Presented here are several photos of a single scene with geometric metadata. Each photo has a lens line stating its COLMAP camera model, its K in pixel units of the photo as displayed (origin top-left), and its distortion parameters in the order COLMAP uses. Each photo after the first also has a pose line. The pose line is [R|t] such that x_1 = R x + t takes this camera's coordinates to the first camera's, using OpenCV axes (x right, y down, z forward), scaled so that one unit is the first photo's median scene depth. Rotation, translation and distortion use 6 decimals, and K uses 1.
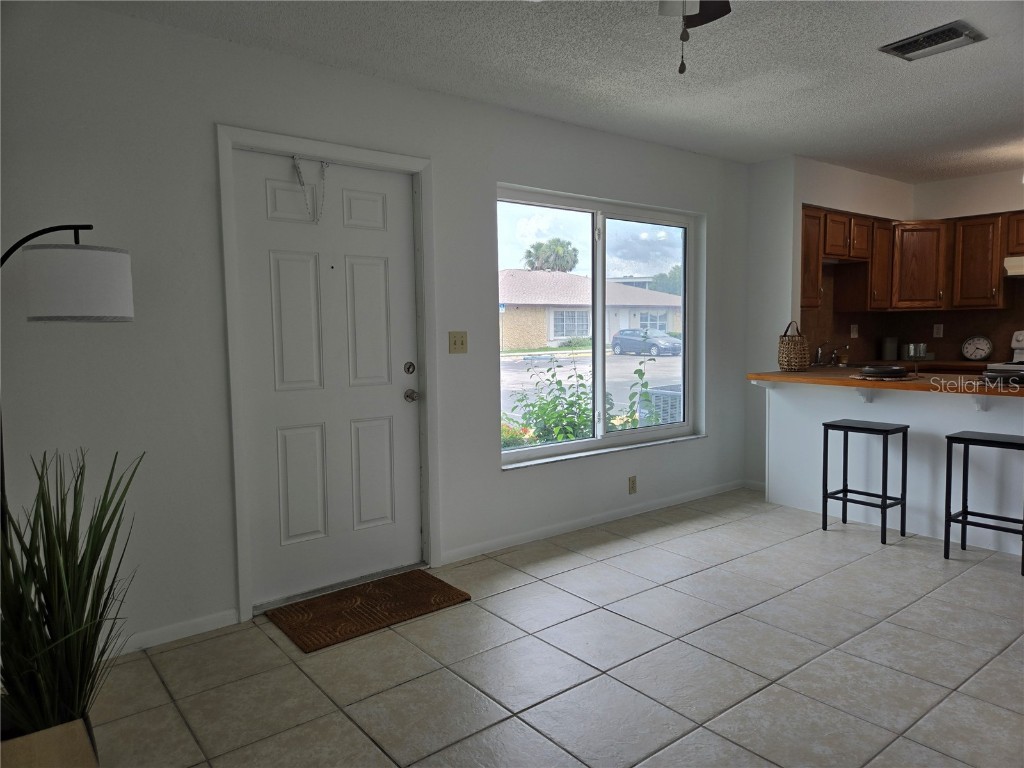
lens RADIAL K [[684.0, 0, 512.3], [0, 684.0, 382.7], [0, 0, 1]] dist [0.086702, -0.079100]
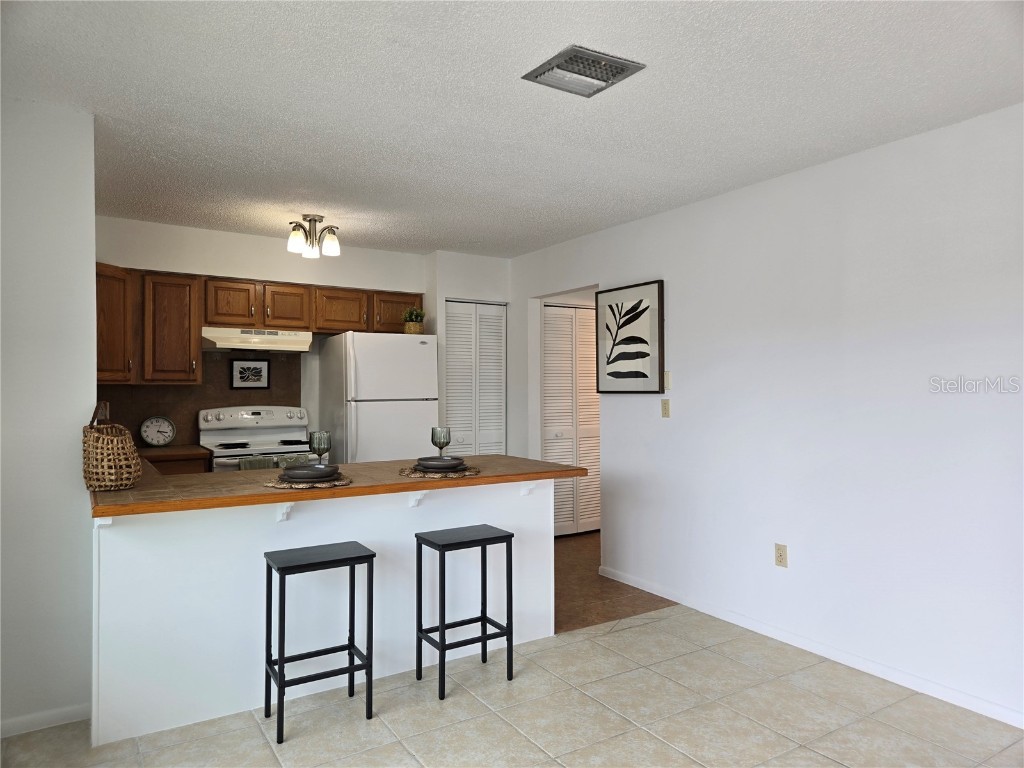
lens RADIAL K [[680.7, 0, 512.0], [0, 680.7, 384.0], [0, 0, 1]] dist [0.077717, -0.061798]
pose [[0.105479, 0.019869, 0.994223, -0.136331], [0.076913, 0.996642, -0.028077, -0.066170], [-0.991443, 0.079430, 0.103597, 0.659221]]
